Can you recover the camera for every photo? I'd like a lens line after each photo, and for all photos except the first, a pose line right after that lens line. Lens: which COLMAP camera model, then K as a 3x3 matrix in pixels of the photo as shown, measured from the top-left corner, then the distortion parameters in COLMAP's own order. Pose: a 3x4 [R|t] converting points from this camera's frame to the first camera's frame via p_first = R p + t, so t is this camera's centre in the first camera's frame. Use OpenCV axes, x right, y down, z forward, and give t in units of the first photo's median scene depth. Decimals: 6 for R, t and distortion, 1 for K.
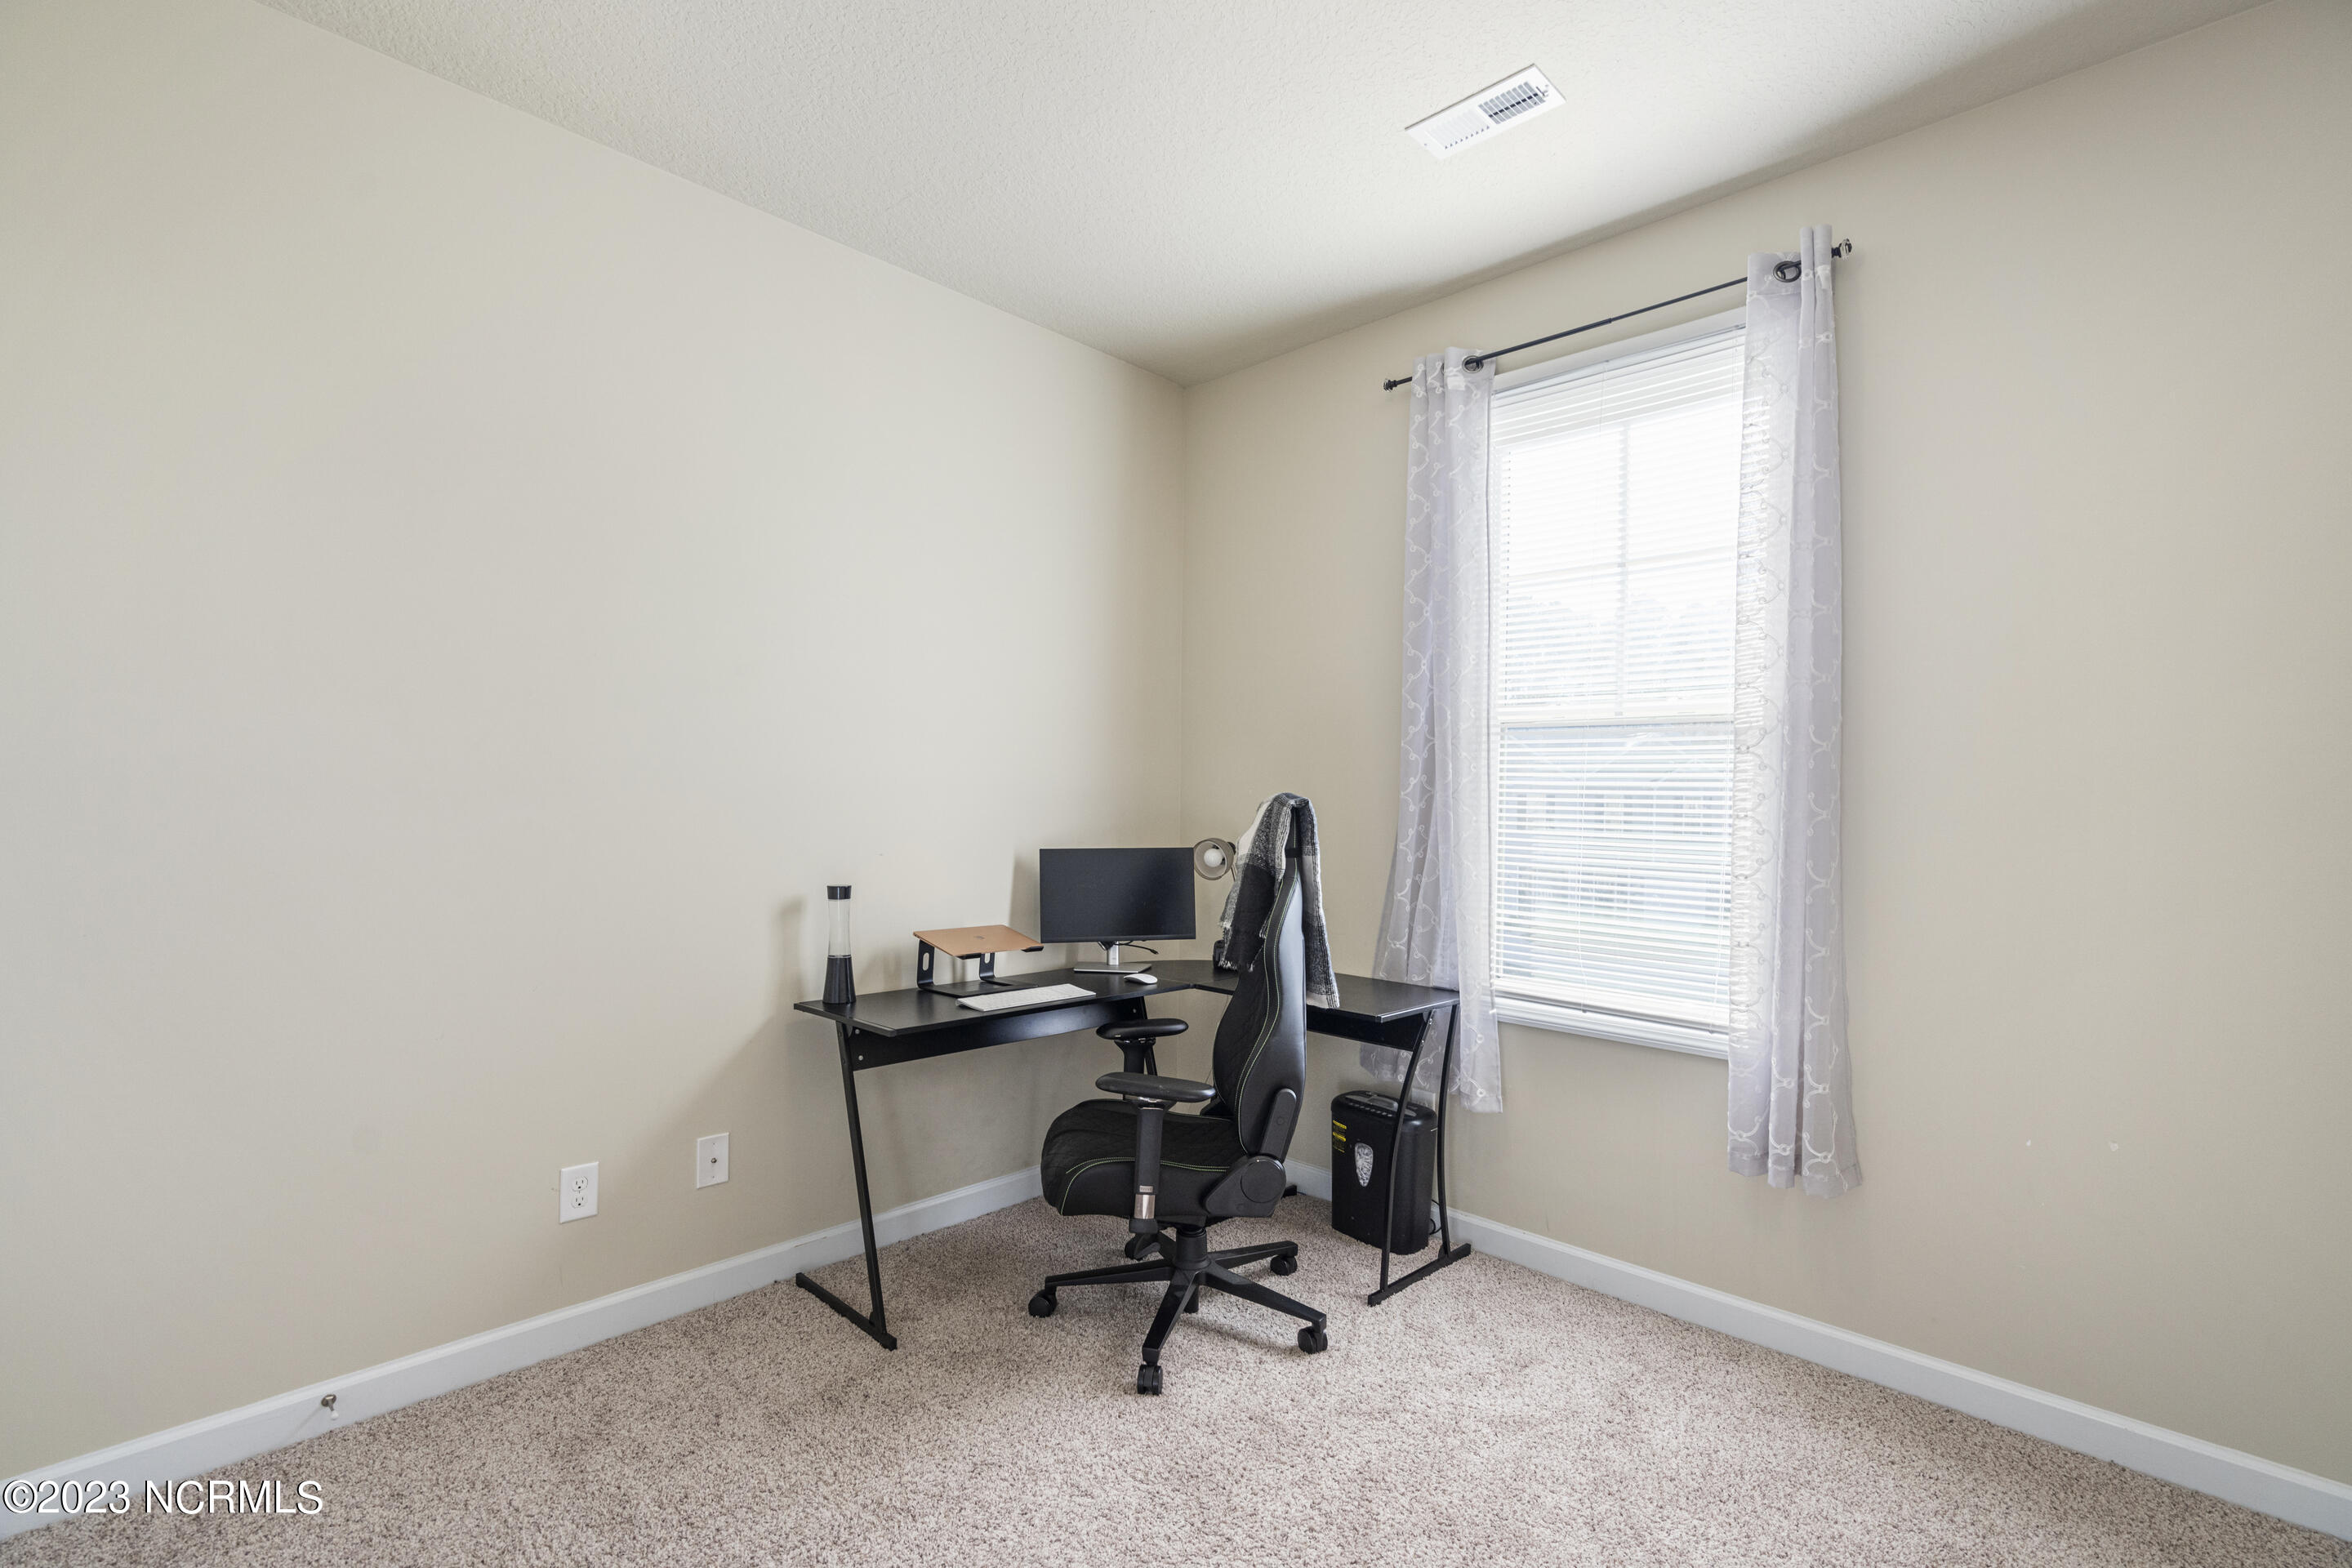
lens RADIAL K [[1068.5, 0, 1181.2], [0, 1068.5, 796.8], [0, 0, 1]] dist [0.001079, -0.000239]
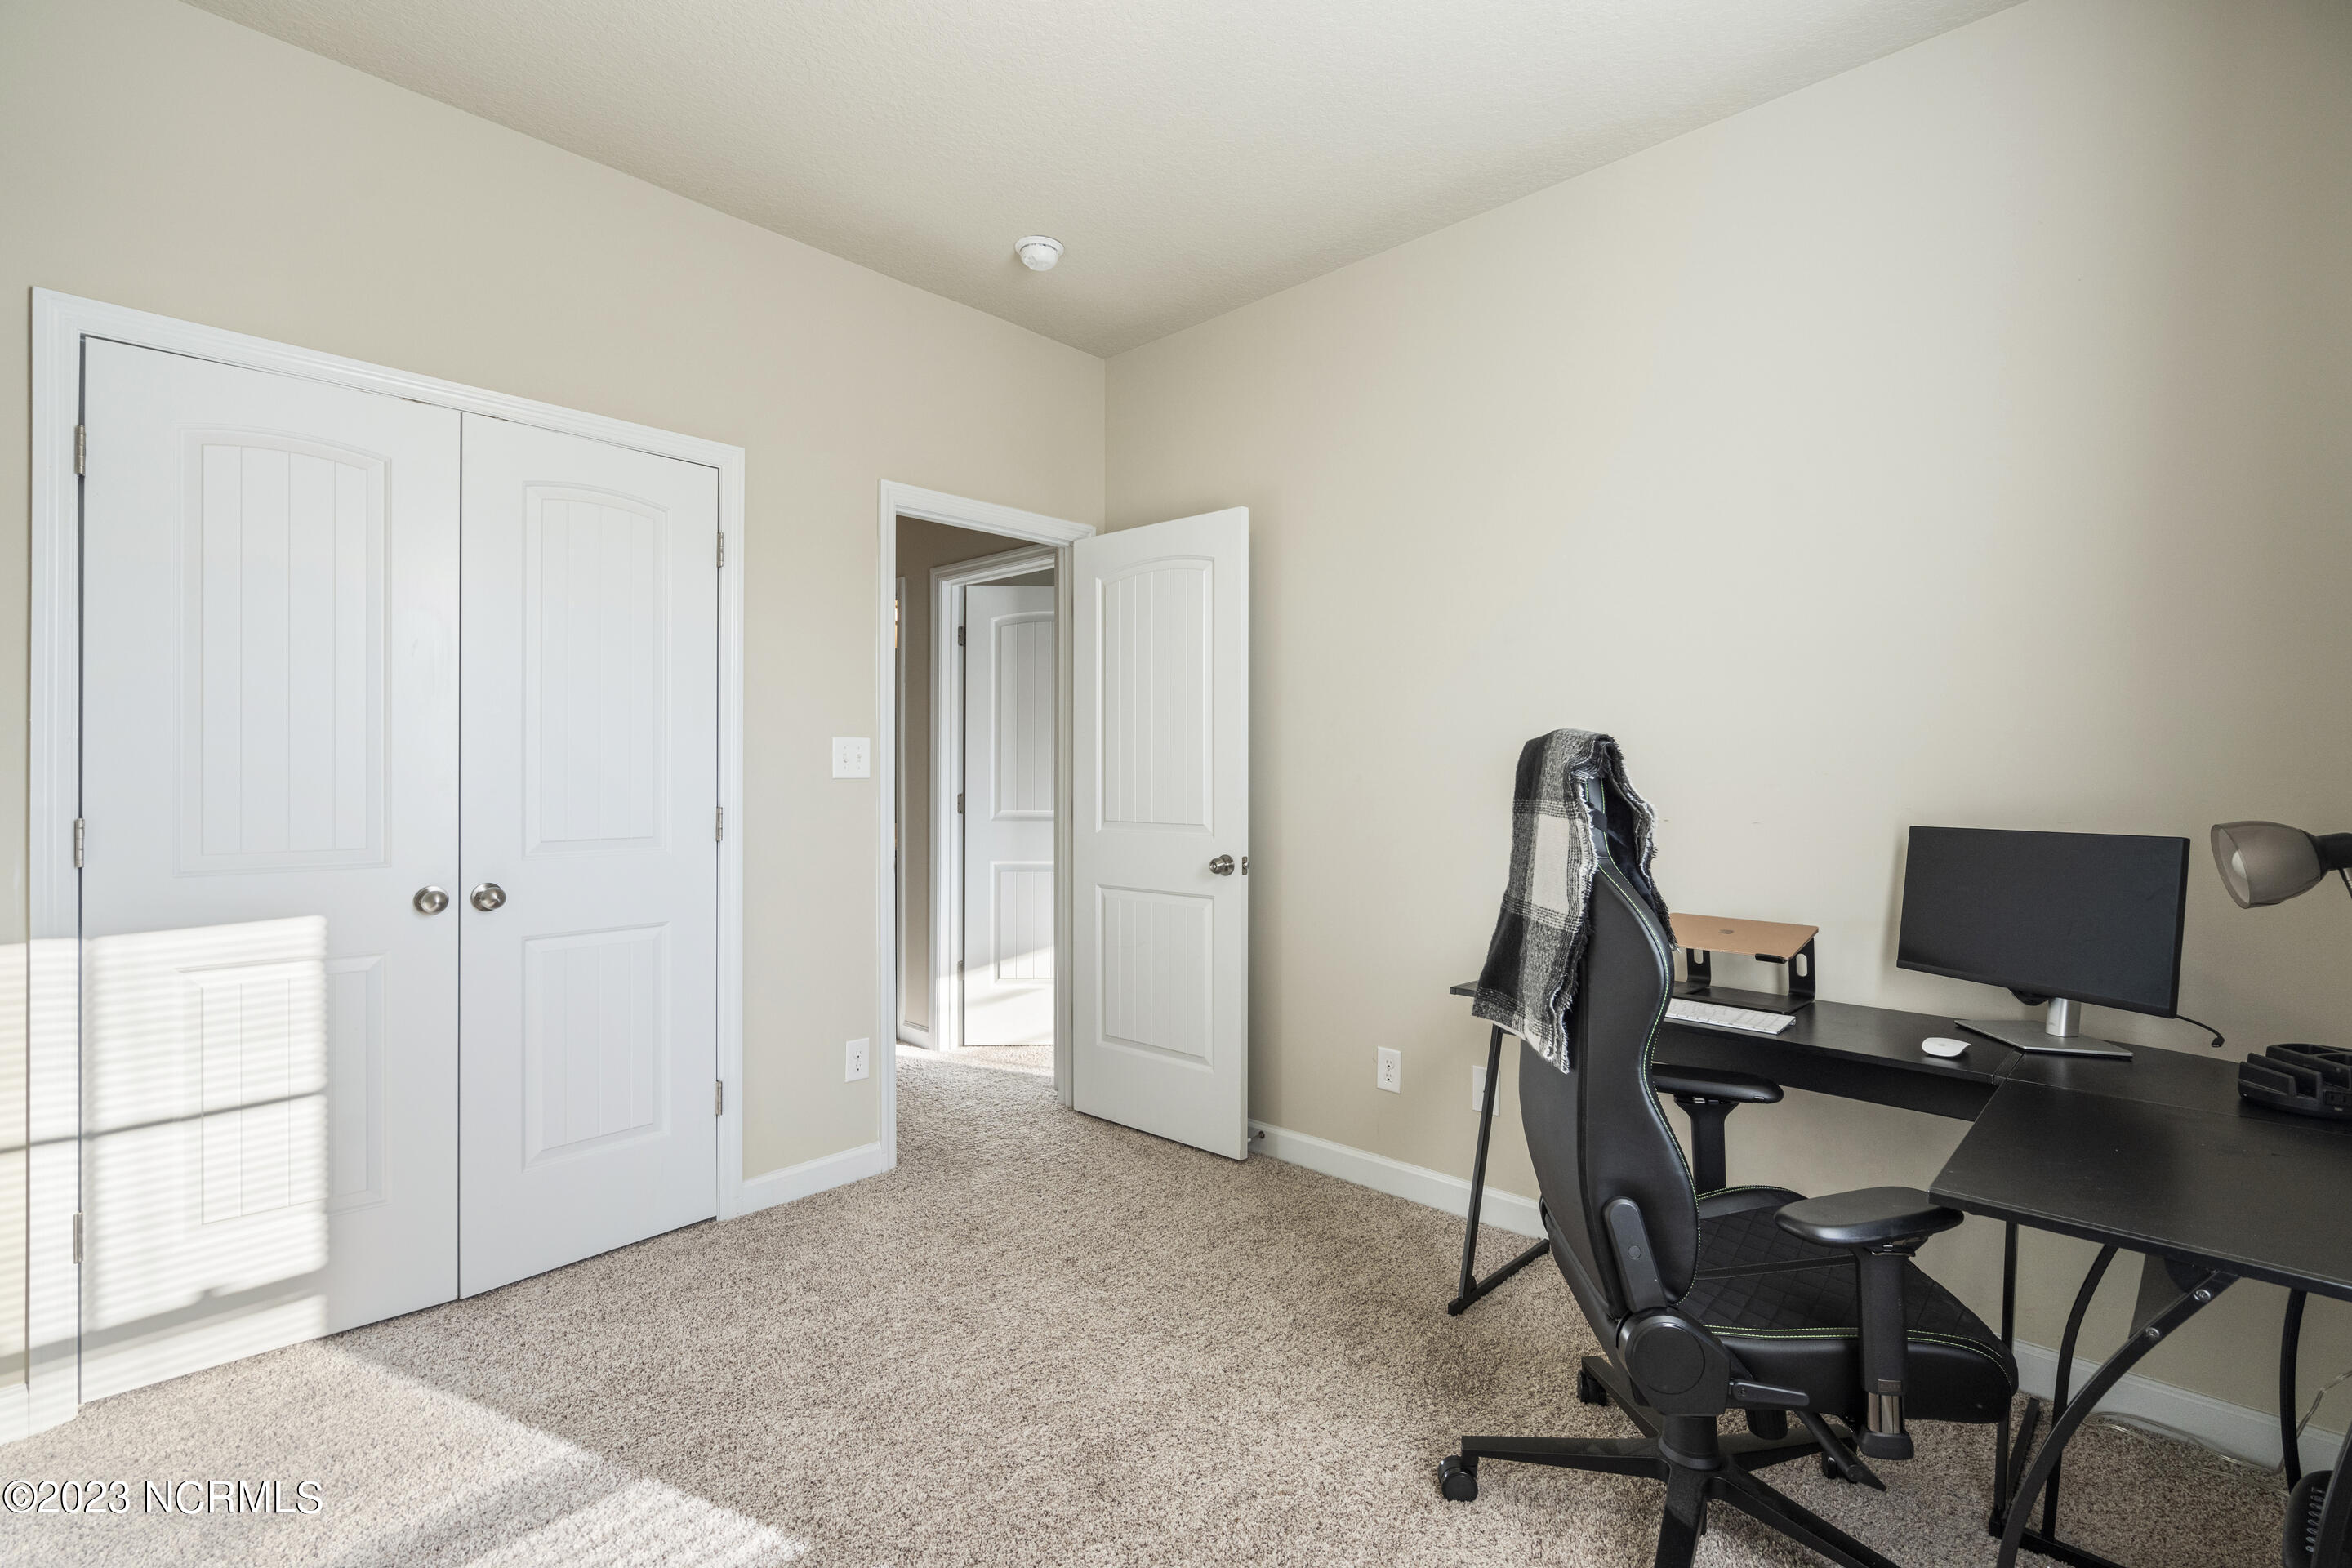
lens RADIAL K [[1068.5, 0, 1178.3], [0, 1068.5, 774.3], [0, 0, 1]] dist [0.001079, -0.000239]
pose [[0.029911, 0.002114, -0.999550, 0.520798], [0.003952, 0.999990, 0.002234, 0.016311], [0.999545, -0.004017, 0.029902, 0.553899]]
